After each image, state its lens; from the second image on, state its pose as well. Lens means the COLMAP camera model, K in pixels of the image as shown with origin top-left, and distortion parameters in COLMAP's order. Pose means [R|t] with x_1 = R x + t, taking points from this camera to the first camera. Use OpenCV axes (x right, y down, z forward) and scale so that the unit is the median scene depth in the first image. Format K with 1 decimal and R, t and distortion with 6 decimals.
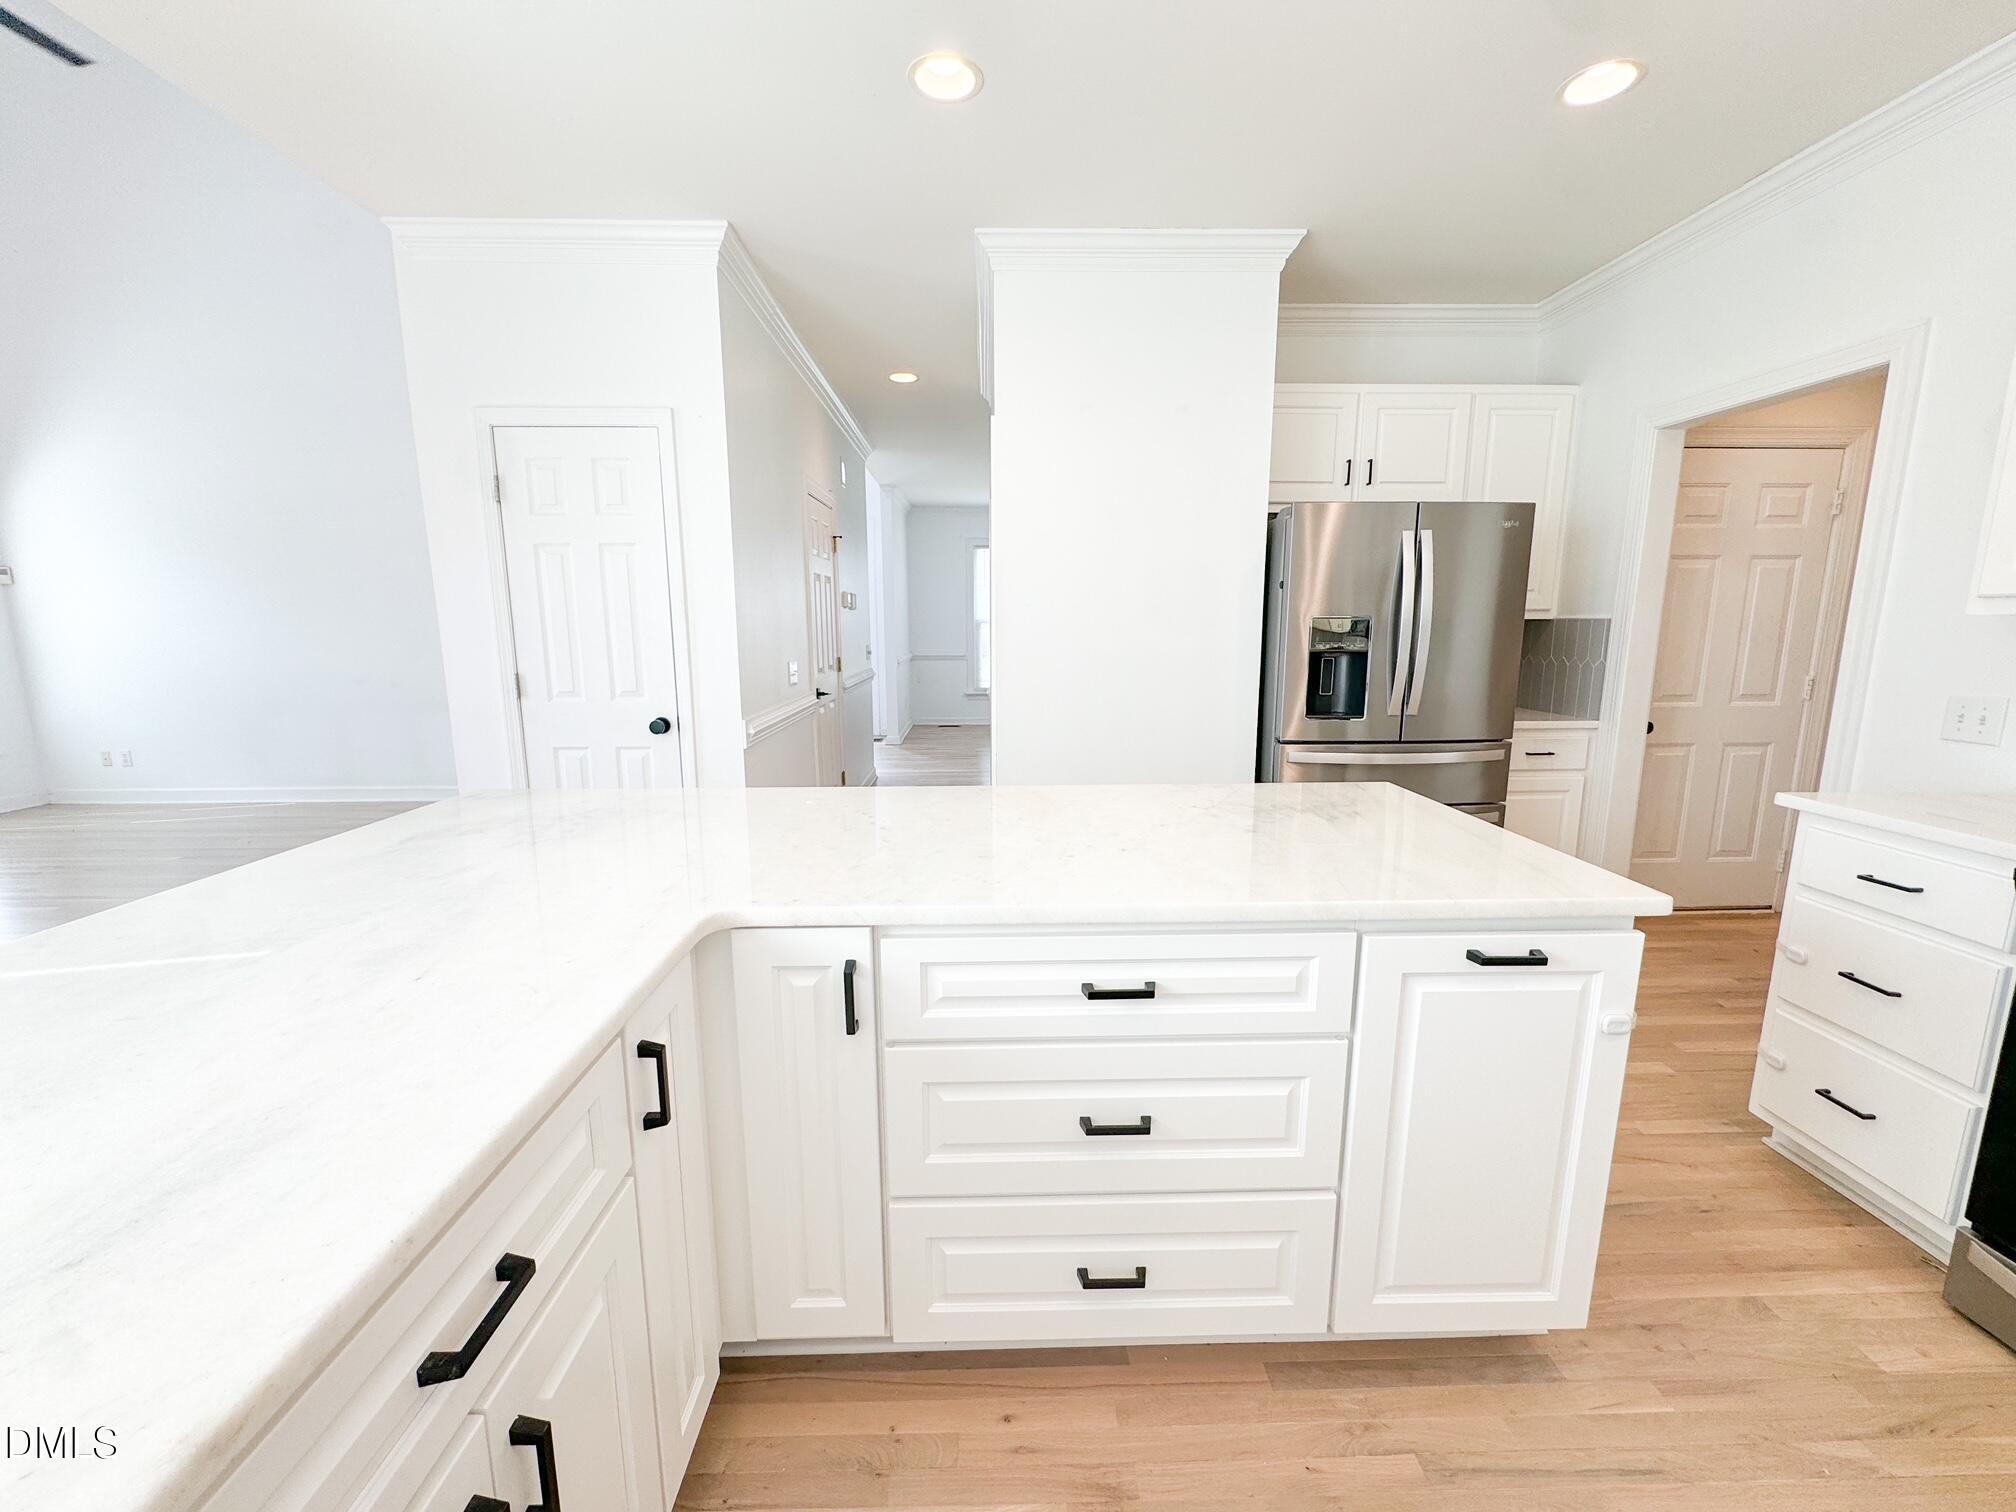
lens RADIAL K [[807.8, 0, 1006.8], [0, 807.8, 755.0], [0, 0, 1]] dist [-0.002012, 0.000629]
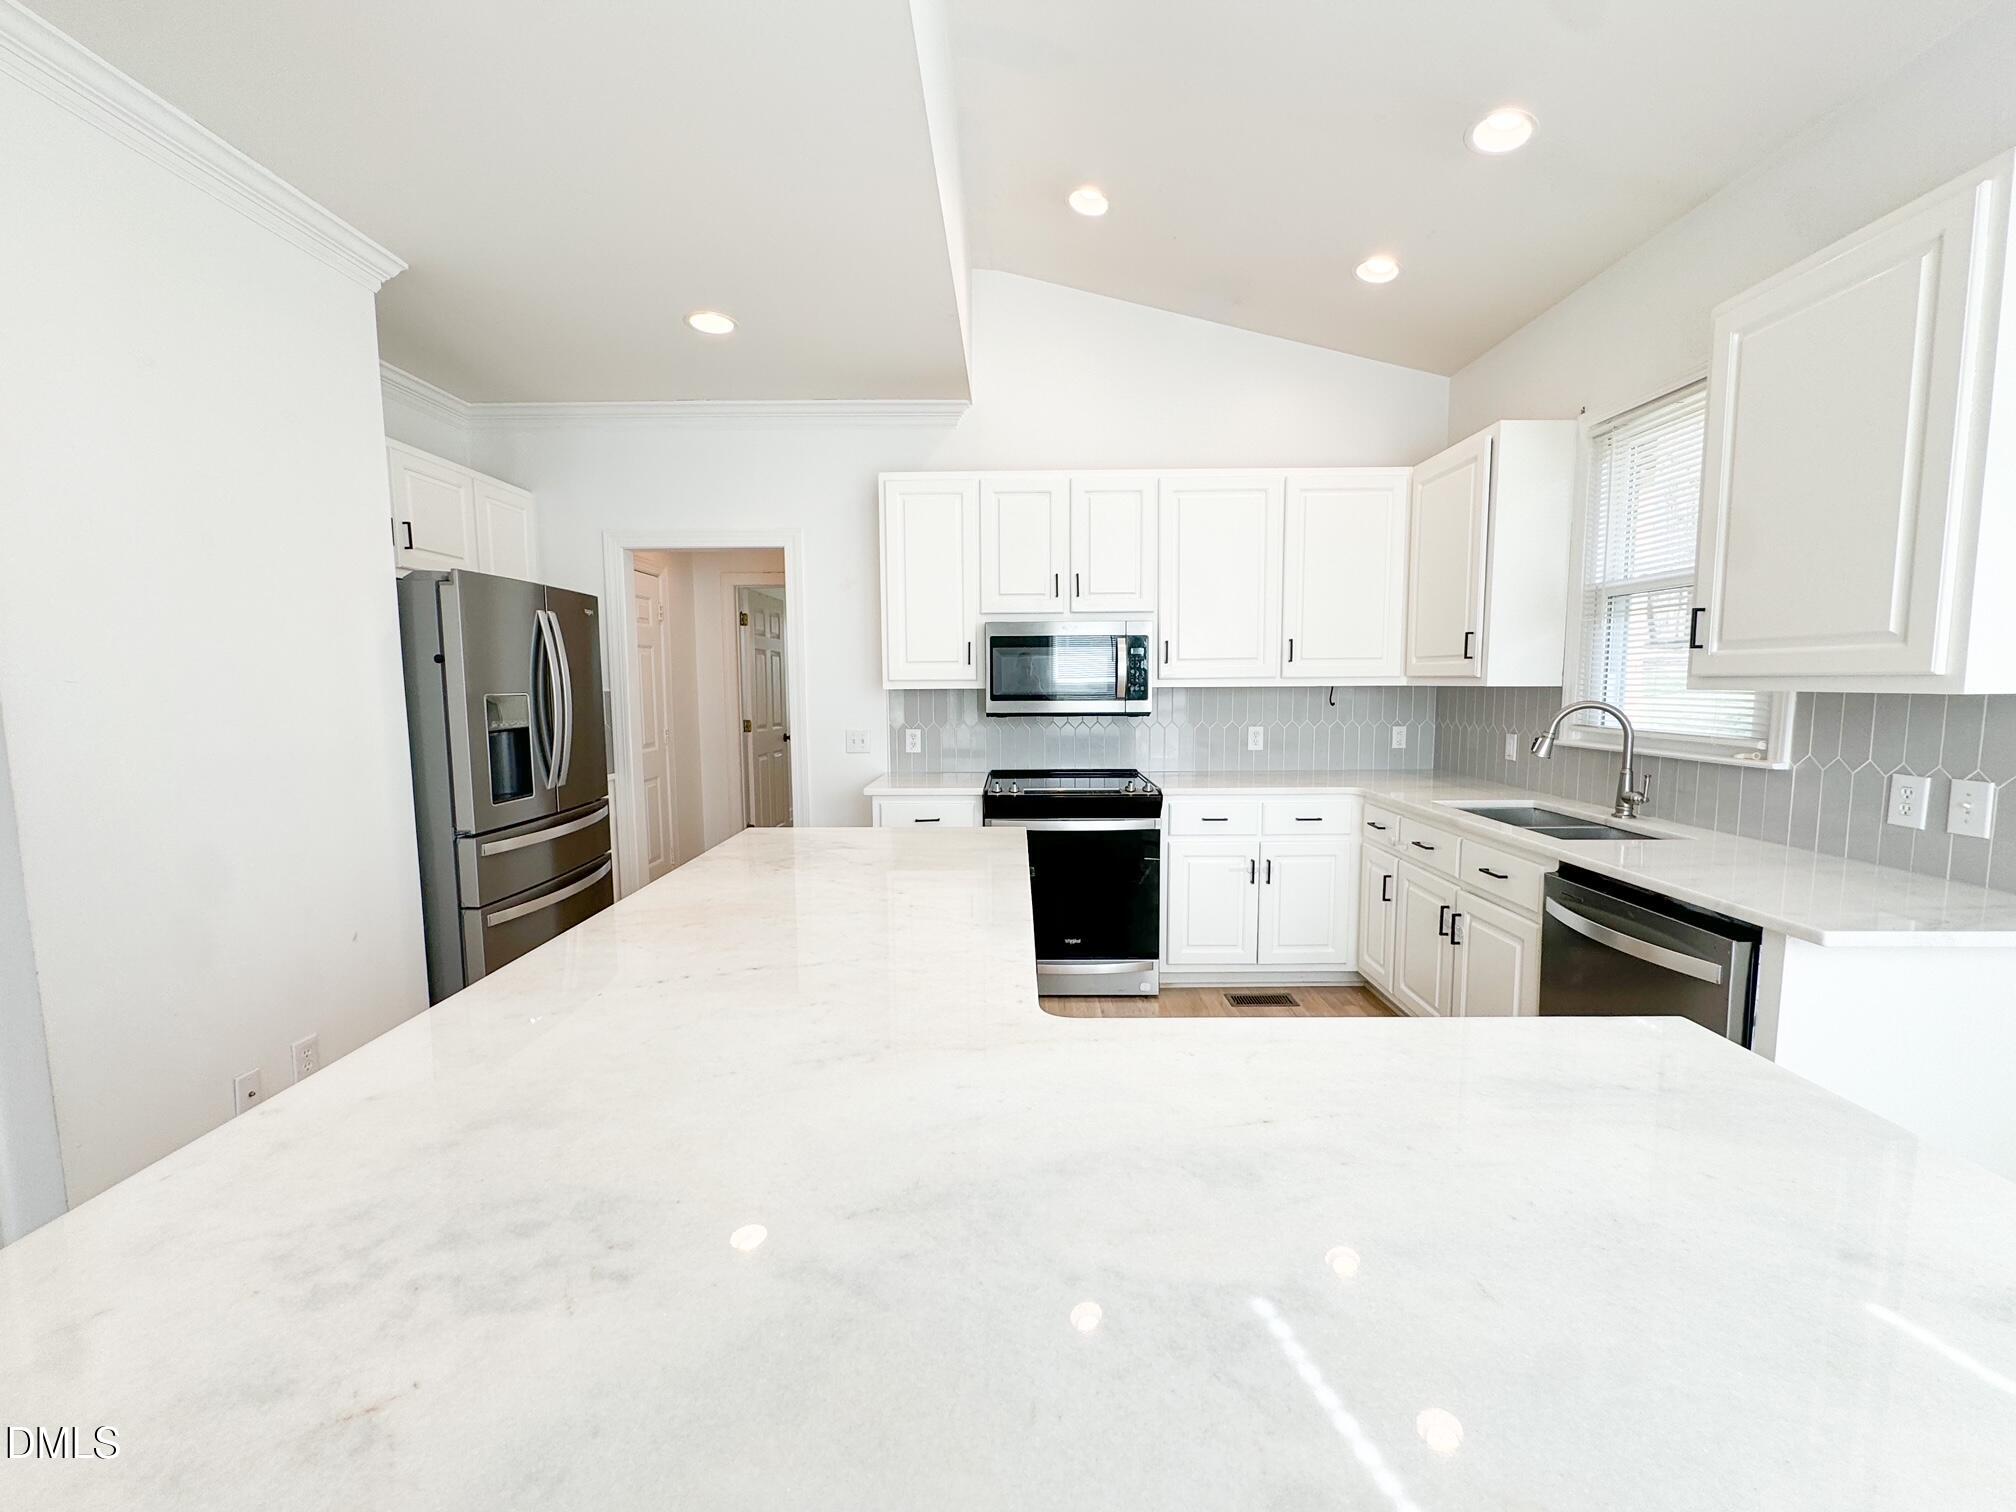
lens RADIAL K [[807.8, 0, 1006.8], [0, 807.8, 755.0], [0, 0, 1]] dist [-0.002012, 0.000629]
pose [[0.033019, -0.093125, 0.995107, -0.514804], [0.170690, 0.981548, 0.086192, -0.080542], [-0.984771, 0.167008, 0.048305, 0.378383]]
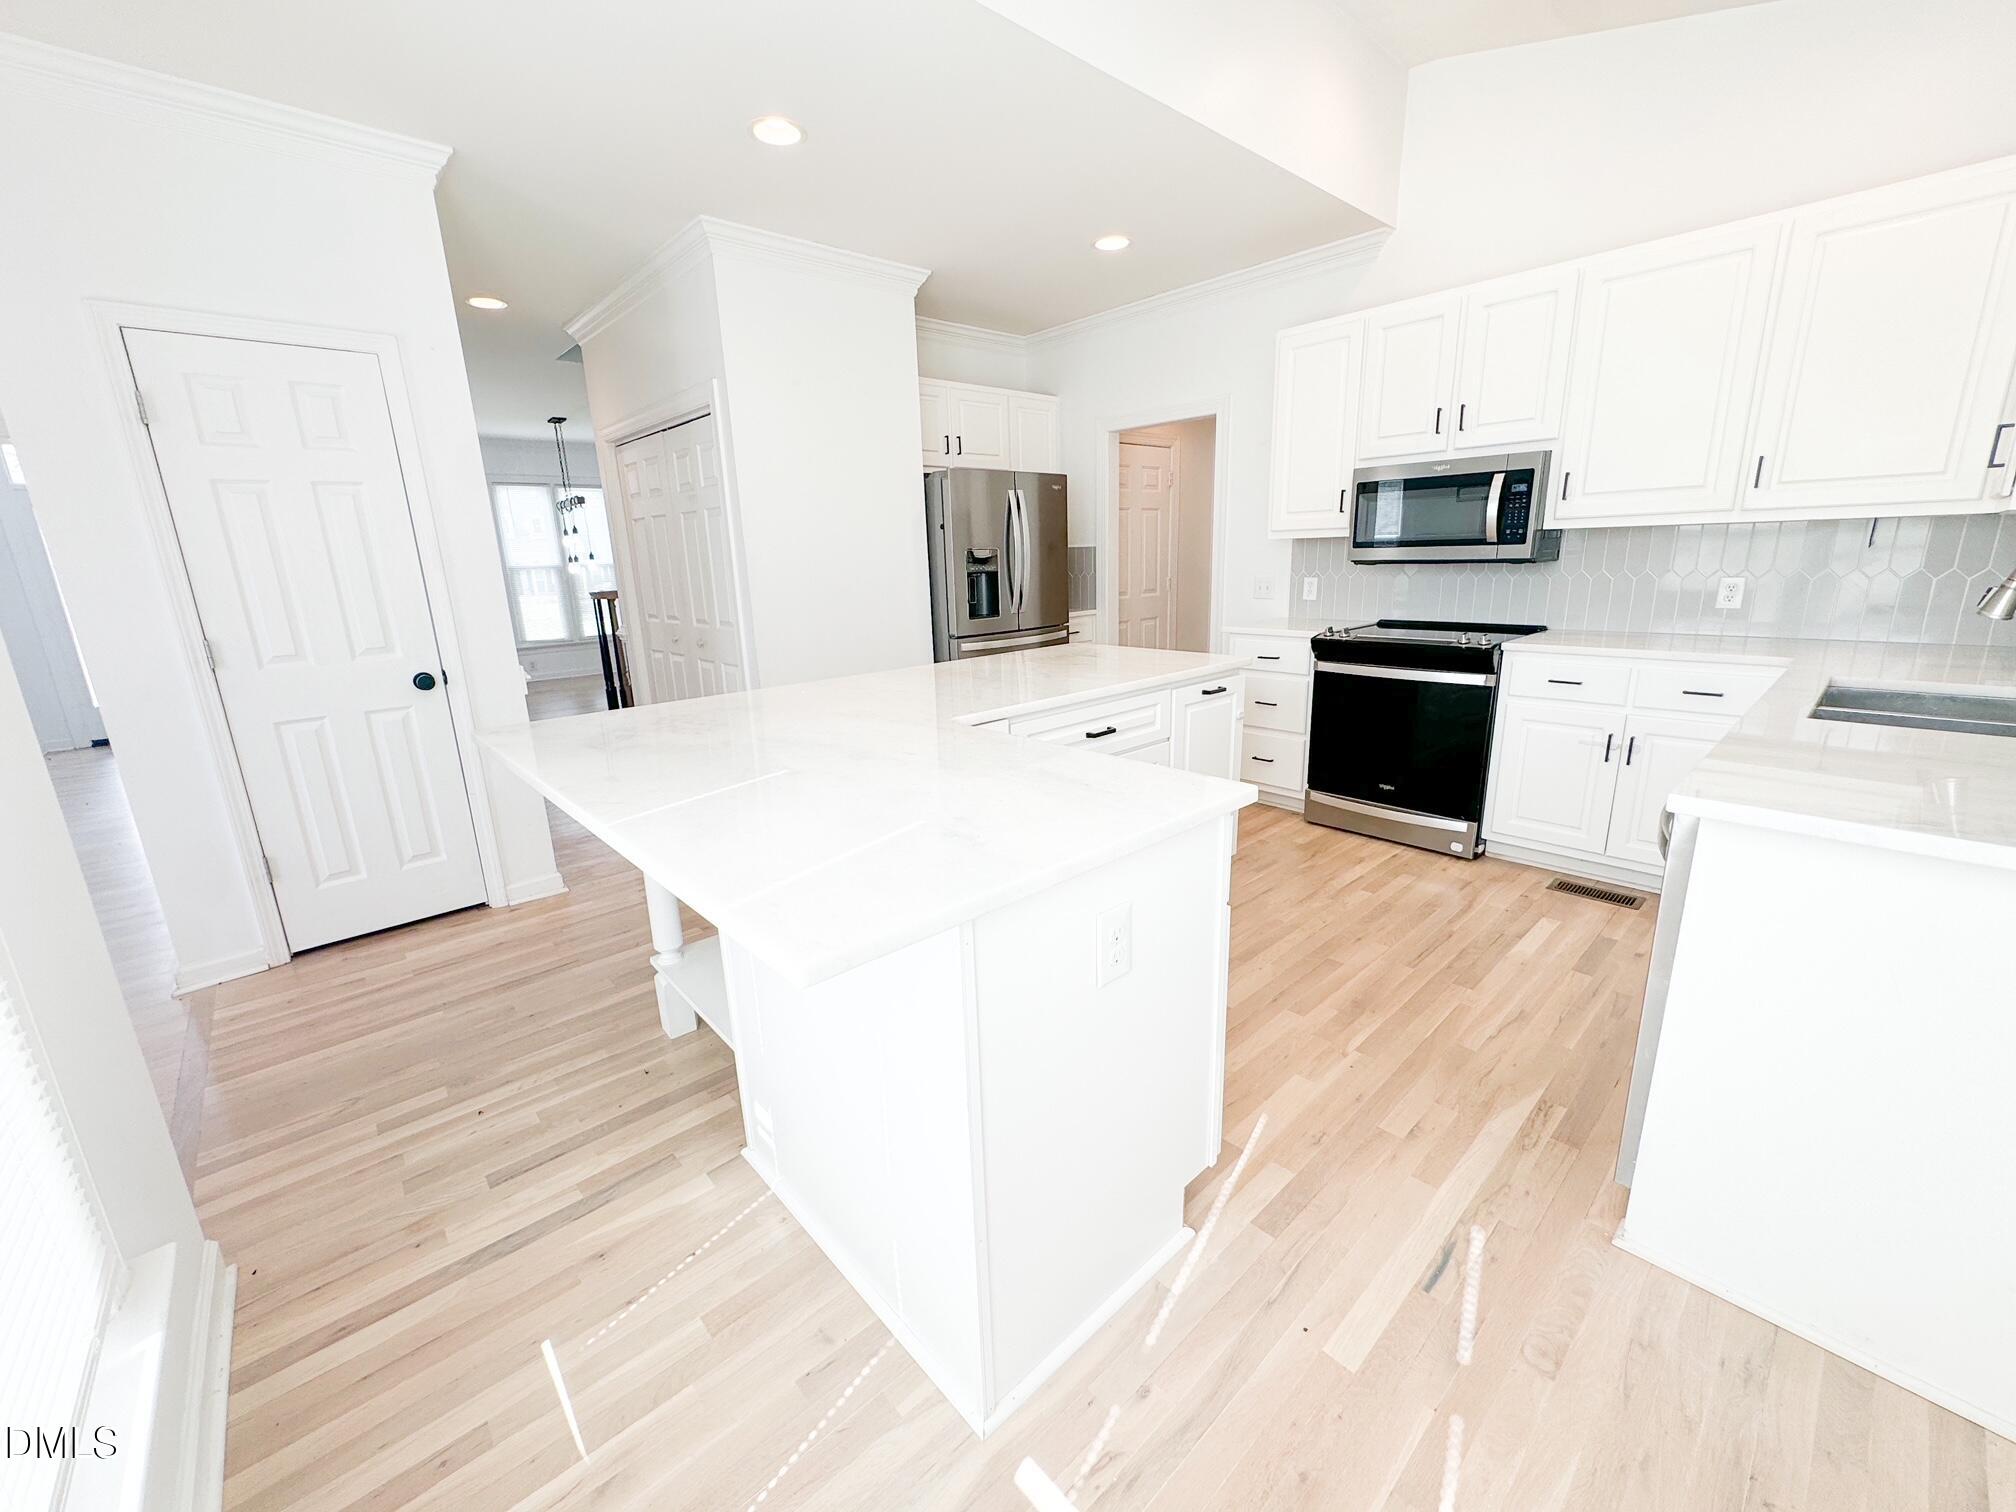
lens RADIAL K [[807.8, 0, 1006.8], [0, 807.8, 755.0], [0, 0, 1]] dist [-0.002012, 0.000629]
pose [[0.753387, -0.182290, 0.631806, -0.548827], [0.138171, 0.983242, 0.118928, 0.031145], [-0.642897, -0.002301, 0.765949, -0.161337]]
